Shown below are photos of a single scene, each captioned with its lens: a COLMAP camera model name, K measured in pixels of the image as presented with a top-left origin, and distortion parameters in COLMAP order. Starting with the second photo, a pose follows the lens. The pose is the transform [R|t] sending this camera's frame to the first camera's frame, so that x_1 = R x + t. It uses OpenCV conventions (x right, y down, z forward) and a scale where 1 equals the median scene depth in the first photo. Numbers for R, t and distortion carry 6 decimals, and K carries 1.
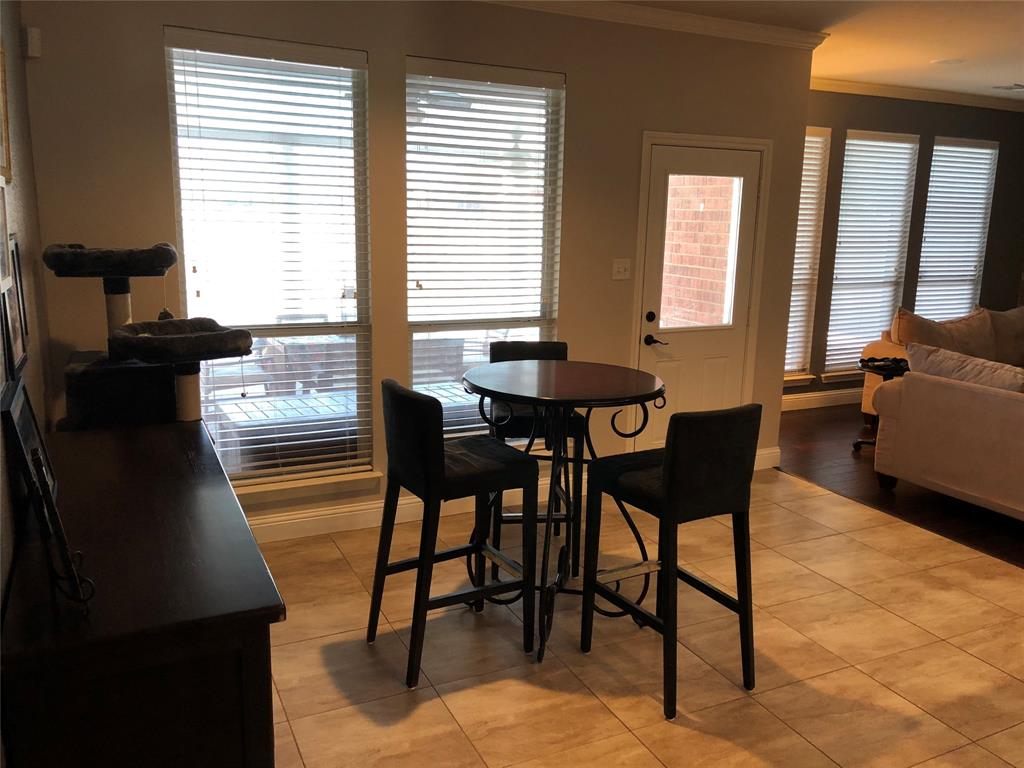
lens RADIAL K [[829.0, 0, 512.0], [0, 829.0, 384.0], [0, 0, 1]] dist [0.010752, 0.007036]
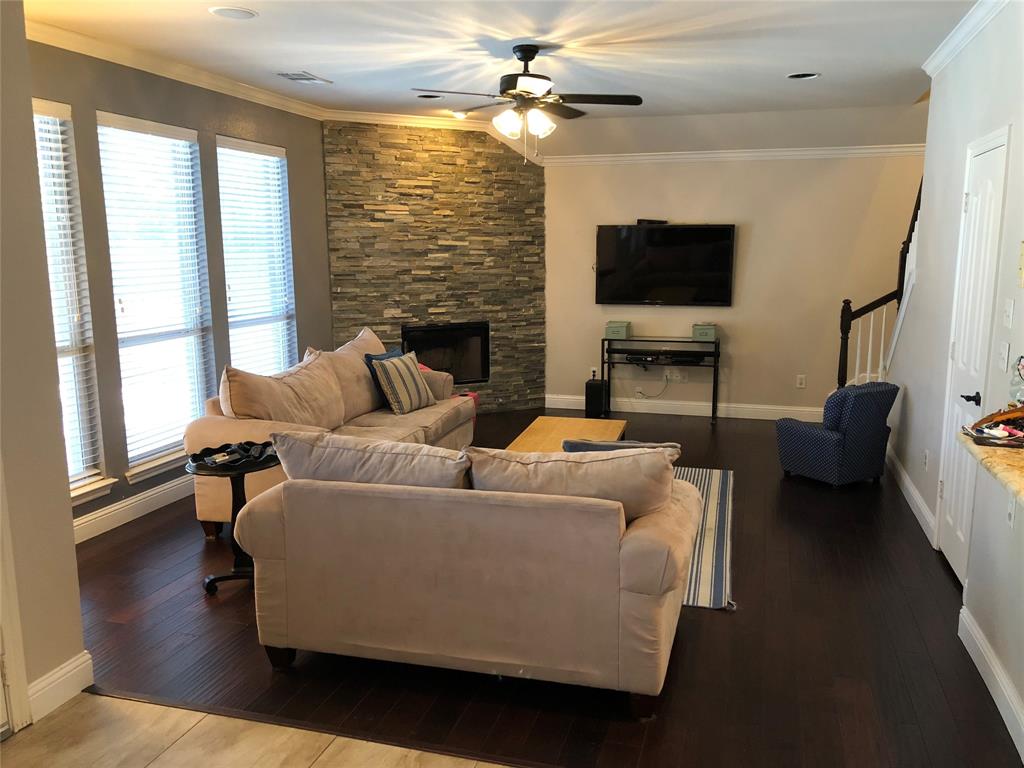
lens RADIAL K [[835.3, 0, 512.0], [0, 835.3, 384.0], [0, 0, 1]] dist [0.084728, -0.161083]
pose [[0.677256, -0.147896, 0.720729, 0.115967], [0.179397, 0.983217, 0.033182, -0.056549], [-0.713541, 0.106824, 0.692422, 0.336208]]
